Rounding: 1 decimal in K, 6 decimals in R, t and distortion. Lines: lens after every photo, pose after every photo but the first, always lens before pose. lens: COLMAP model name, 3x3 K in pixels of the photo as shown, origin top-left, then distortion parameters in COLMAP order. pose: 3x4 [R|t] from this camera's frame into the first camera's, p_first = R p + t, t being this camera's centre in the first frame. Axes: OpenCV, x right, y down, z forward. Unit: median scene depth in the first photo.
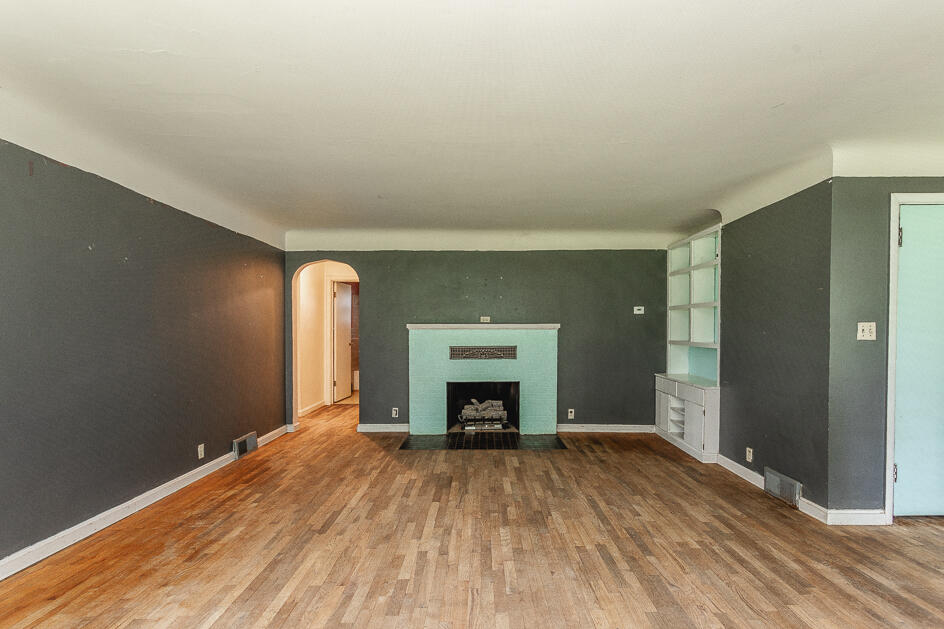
lens RADIAL K [[454.6, 0, 472.0], [0, 454.6, 314.5], [0, 0, 1]] dist [0.001693, 0.000564]
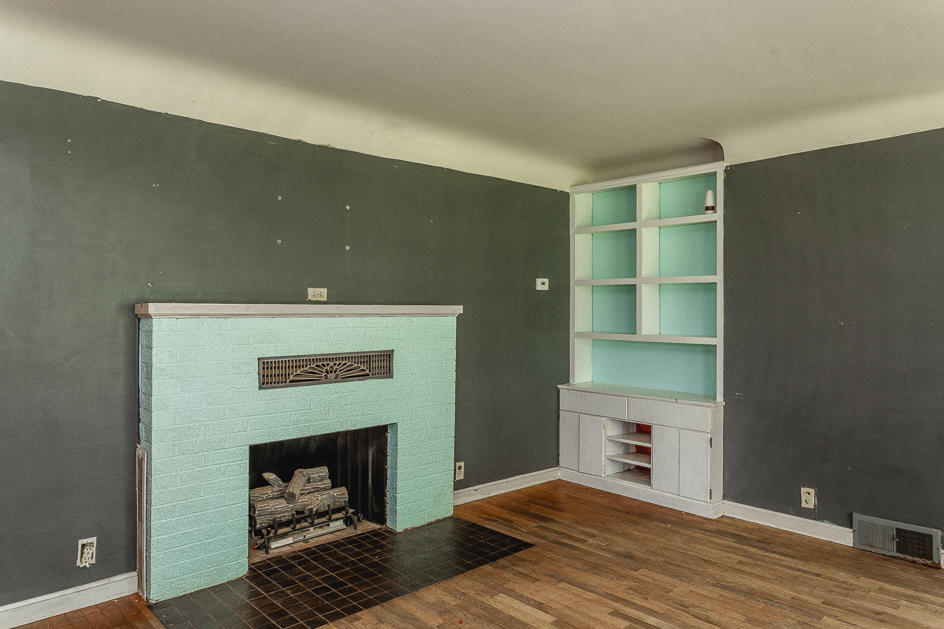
lens RADIAL K [[636.9, 0, 471.4], [0, 636.9, 286.6], [0, 0, 1]] dist [0.001958, 0.001389]
pose [[0.728511, 0.027746, 0.684472, -0.386229], [-0.025651, 0.999584, -0.013218, 0.010048], [-0.684554, -0.007928, 0.728919, 0.563782]]
